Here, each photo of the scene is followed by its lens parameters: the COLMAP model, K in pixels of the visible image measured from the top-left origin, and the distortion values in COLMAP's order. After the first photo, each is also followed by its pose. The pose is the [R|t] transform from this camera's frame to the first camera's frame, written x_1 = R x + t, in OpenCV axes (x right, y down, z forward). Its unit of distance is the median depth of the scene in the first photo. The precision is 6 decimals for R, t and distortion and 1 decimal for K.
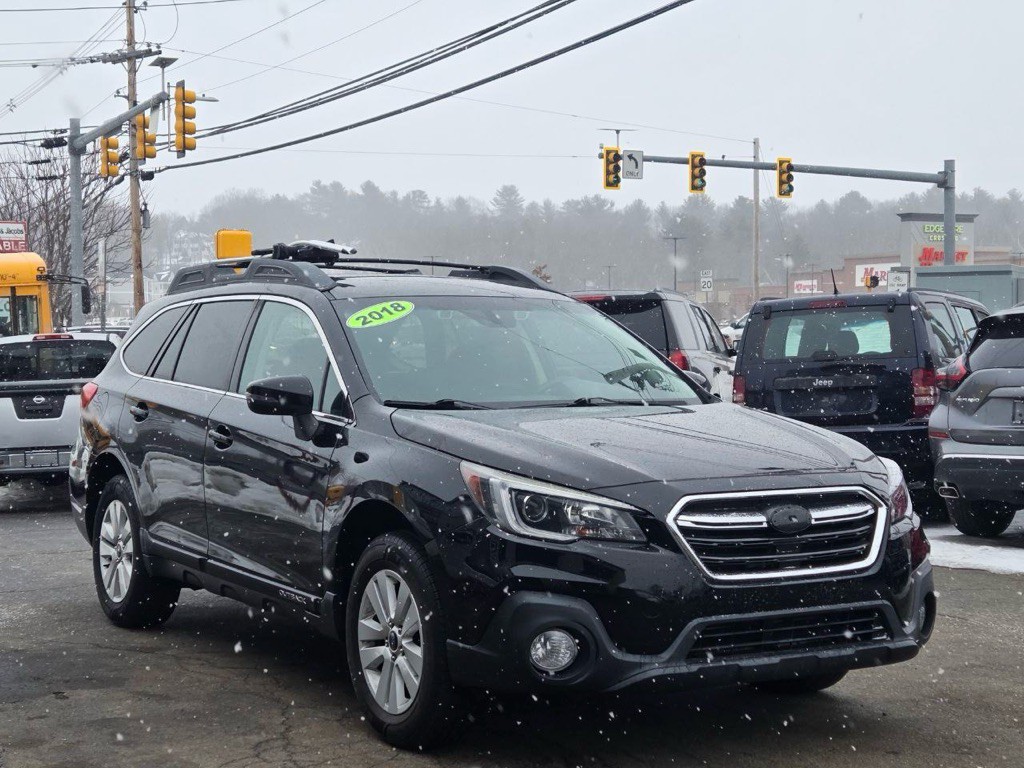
lens RADIAL K [[1780.4, 0, 514.3], [0, 1780.4, 387.8], [0, 0, 1]] dist [0.076146, 0.000000]
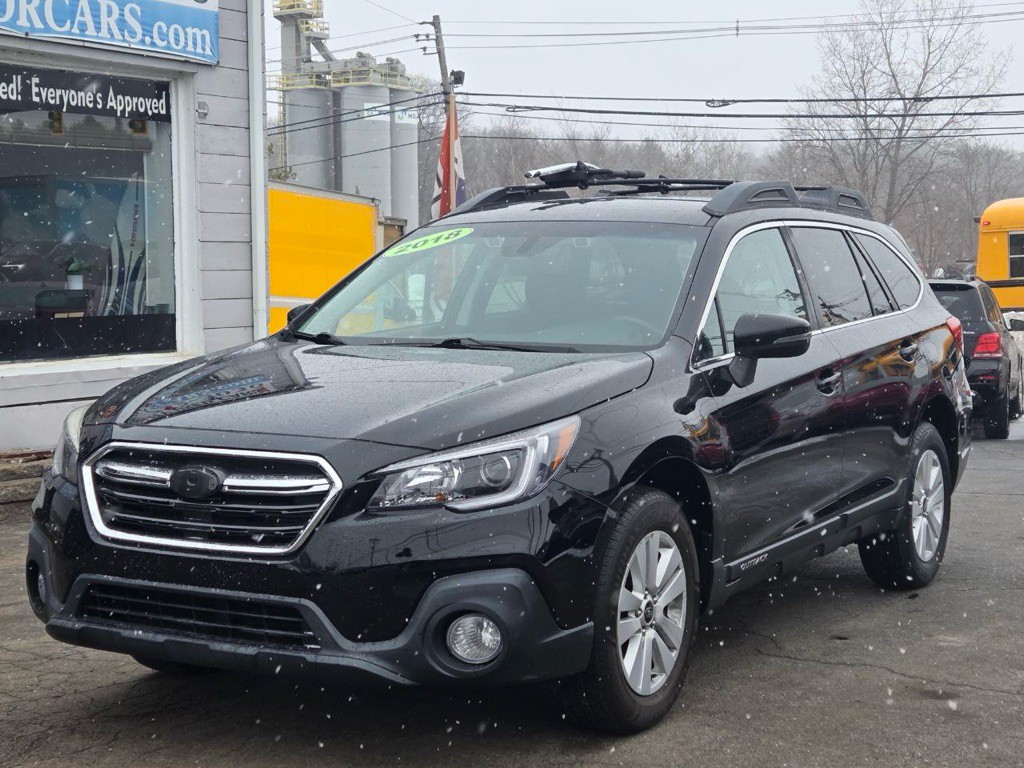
lens RADIAL K [[1780.4, 0, 506.9], [0, 1780.4, 392.1], [0, 0, 1]] dist [0.076146, 0.000000]
pose [[0.490372, 0.066499, -0.868972, 0.969010], [-0.027603, 0.997769, 0.060779, -0.025615], [0.871076, -0.005819, 0.491114, 0.708551]]
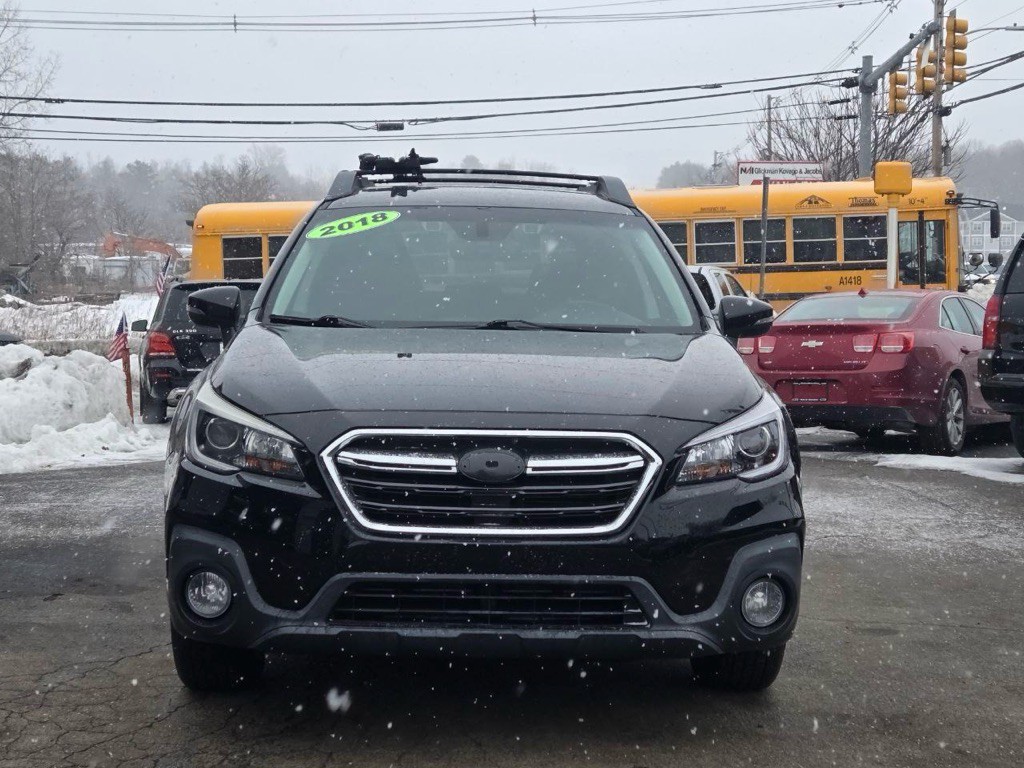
lens RADIAL K [[1780.4, 0, 514.3], [0, 1780.4, 373.4], [0, 0, 1]] dist [0.076146, 0.000000]
pose [[0.873290, 0.041971, -0.485389, 0.558899], [-0.030874, 0.999047, 0.030839, 0.005642], [0.486221, -0.011946, 0.873754, 0.289244]]
